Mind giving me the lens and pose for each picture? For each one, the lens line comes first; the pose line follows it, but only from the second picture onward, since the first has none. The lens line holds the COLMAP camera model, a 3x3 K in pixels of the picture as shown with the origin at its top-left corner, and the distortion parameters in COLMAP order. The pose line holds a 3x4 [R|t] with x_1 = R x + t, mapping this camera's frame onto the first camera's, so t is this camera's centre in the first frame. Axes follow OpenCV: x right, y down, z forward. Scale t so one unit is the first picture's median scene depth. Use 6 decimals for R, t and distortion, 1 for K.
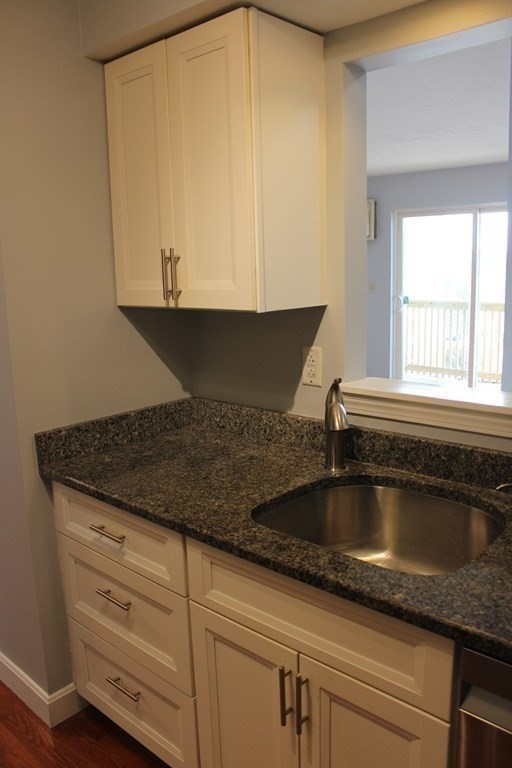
lens RADIAL K [[633.2, 0, 256.3], [0, 633.2, 385.2], [0, 0, 1]] dist [-0.136135, 0.104734]
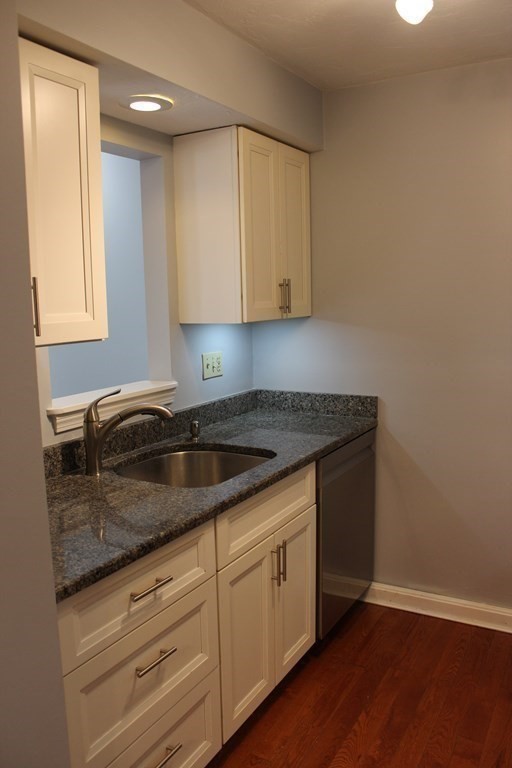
lens RADIAL K [[633.2, 0, 253.9], [0, 633.2, 381.4], [0, 0, 1]] dist [-0.136135, 0.104734]
pose [[-0.216453, -0.098154, 0.971347, -1.155466], [0.211707, 0.966540, 0.144844, -0.152220], [-0.953063, 0.236993, -0.188431, 1.001127]]
